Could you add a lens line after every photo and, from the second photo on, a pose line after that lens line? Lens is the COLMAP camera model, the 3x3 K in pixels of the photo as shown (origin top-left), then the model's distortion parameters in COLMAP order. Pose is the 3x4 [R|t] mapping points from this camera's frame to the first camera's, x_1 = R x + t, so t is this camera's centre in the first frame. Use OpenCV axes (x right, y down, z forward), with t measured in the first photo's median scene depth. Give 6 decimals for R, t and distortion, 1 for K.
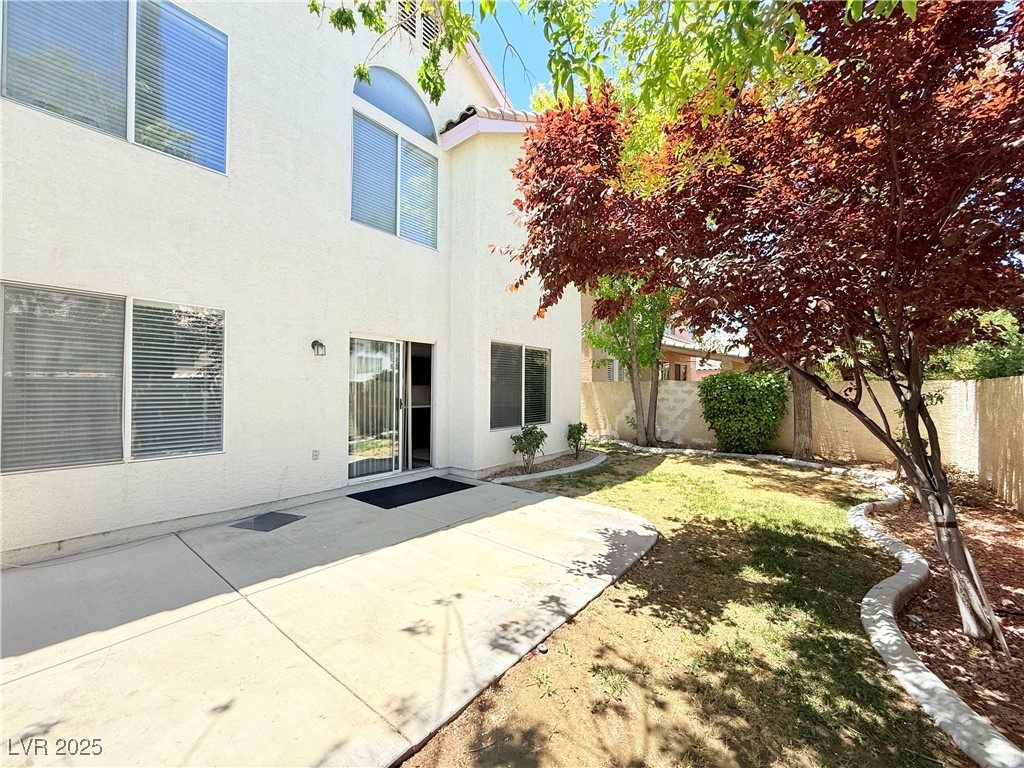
lens RADIAL K [[408.6, 0, 511.2], [0, 408.6, 387.8], [0, 0, 1]] dist [-0.001249, 0.000073]
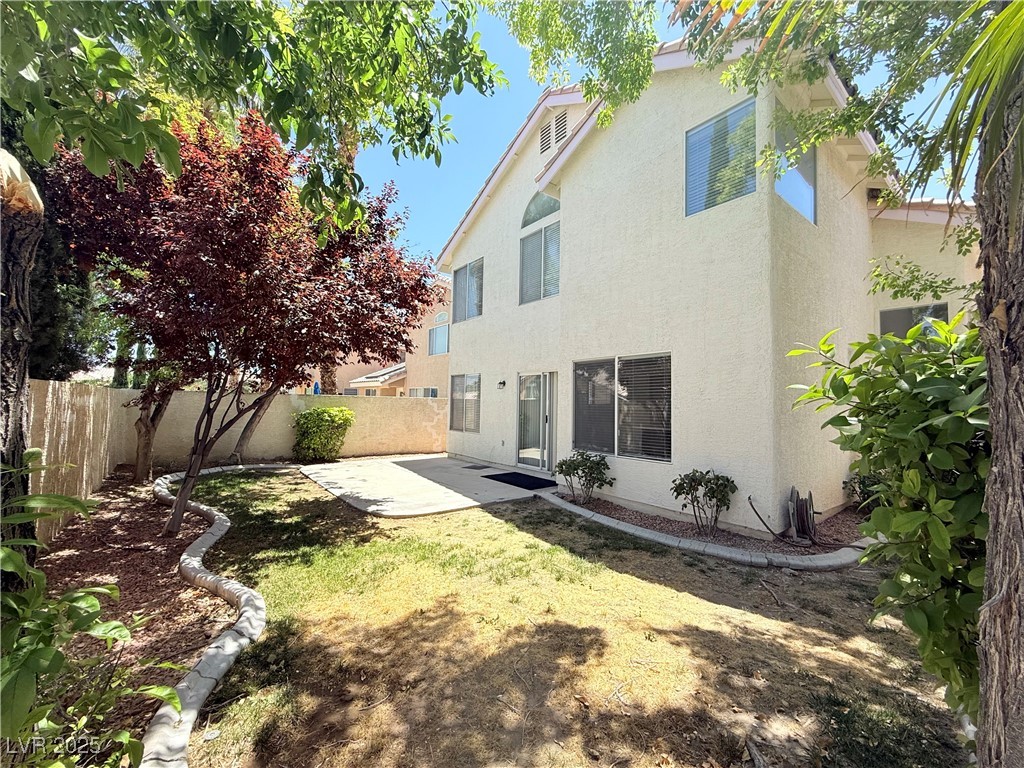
lens RADIAL K [[408.6, 0, 512.3], [0, 408.6, 384.3], [0, 0, 1]] dist [-0.001249, 0.000073]
pose [[-0.217907, -0.054395, -0.974453, 1.390663], [-0.010483, 0.998518, -0.053394, -0.001820], [0.975913, -0.001419, -0.218154, 1.525763]]
